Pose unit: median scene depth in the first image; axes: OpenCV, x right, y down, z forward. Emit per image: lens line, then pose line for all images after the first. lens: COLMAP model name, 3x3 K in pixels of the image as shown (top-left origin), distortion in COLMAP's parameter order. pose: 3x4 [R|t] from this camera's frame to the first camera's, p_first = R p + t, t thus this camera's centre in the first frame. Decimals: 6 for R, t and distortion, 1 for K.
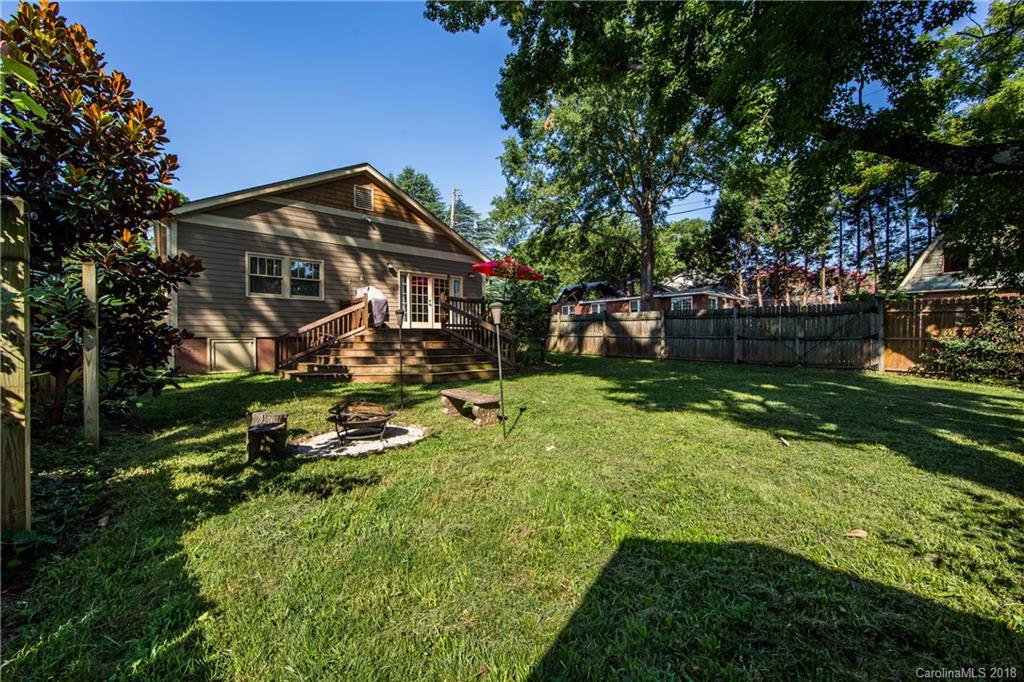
lens RADIAL K [[408.5, 0, 523.8], [0, 408.5, 339.4], [0, 0, 1]] dist [-0.003950, 0.001471]
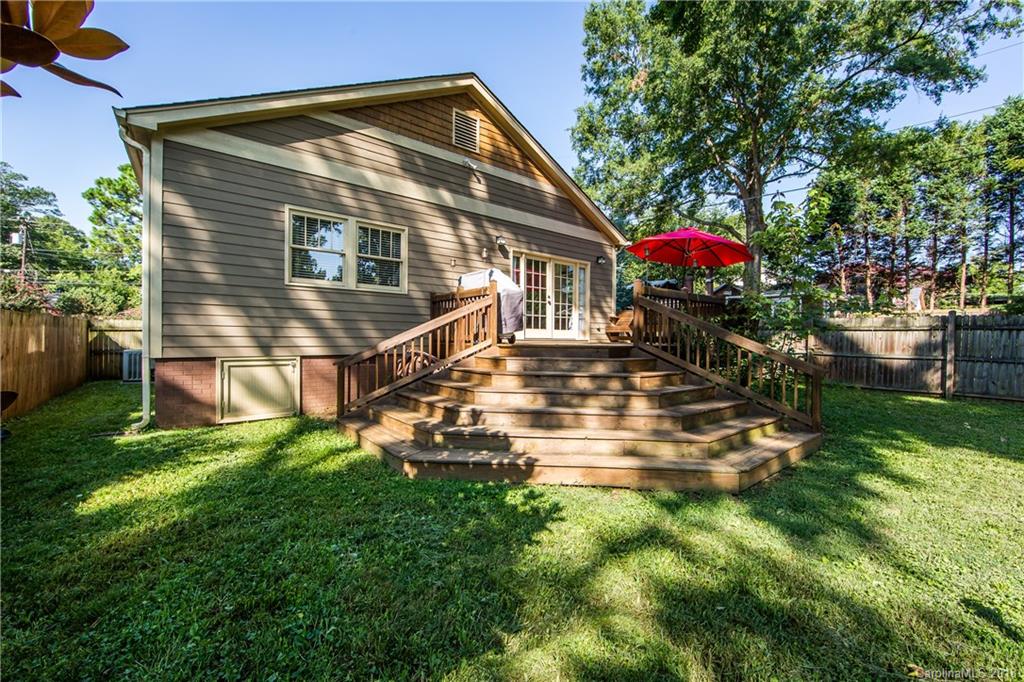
lens RADIAL K [[408.5, 0, 519.0], [0, 408.5, 338.2], [0, 0, 1]] dist [-0.003950, 0.001471]
pose [[0.998577, 0.012706, -0.051793, -0.266386], [-0.013017, 0.999899, -0.005666, -0.025218], [0.051716, 0.006332, 0.998642, 0.369341]]
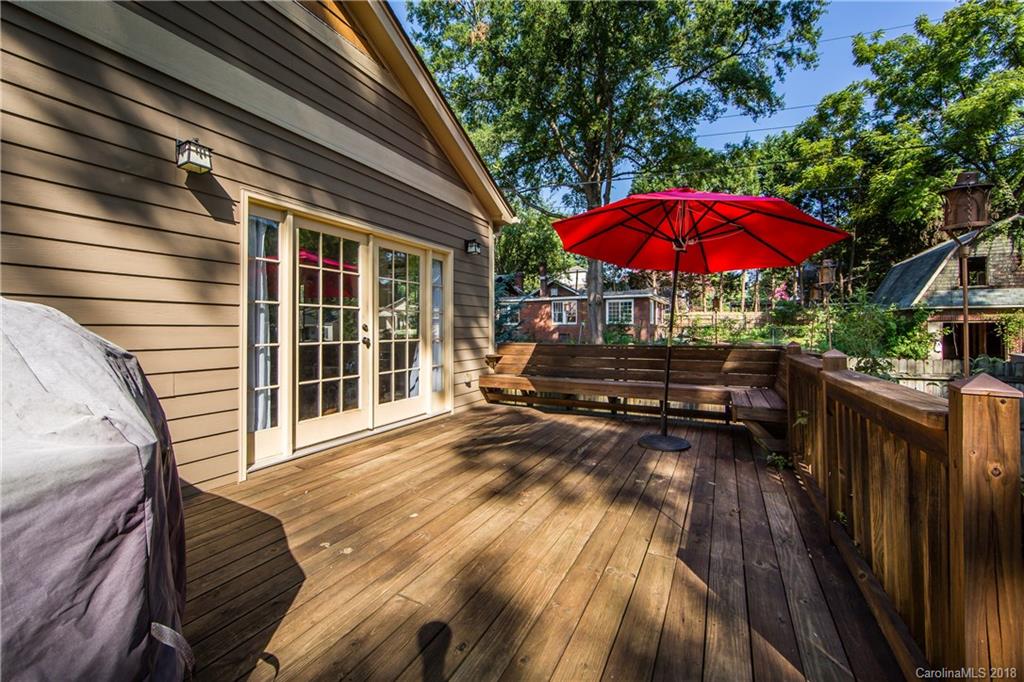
lens RADIAL K [[408.5, 0, 502.0], [0, 408.5, 323.5], [0, 0, 1]] dist [-0.003950, 0.001471]
pose [[0.940841, 0.008321, 0.338747, -0.258555], [-0.002326, 0.999833, -0.018100, -0.101042], [-0.338841, 0.016241, 0.940703, 0.782133]]
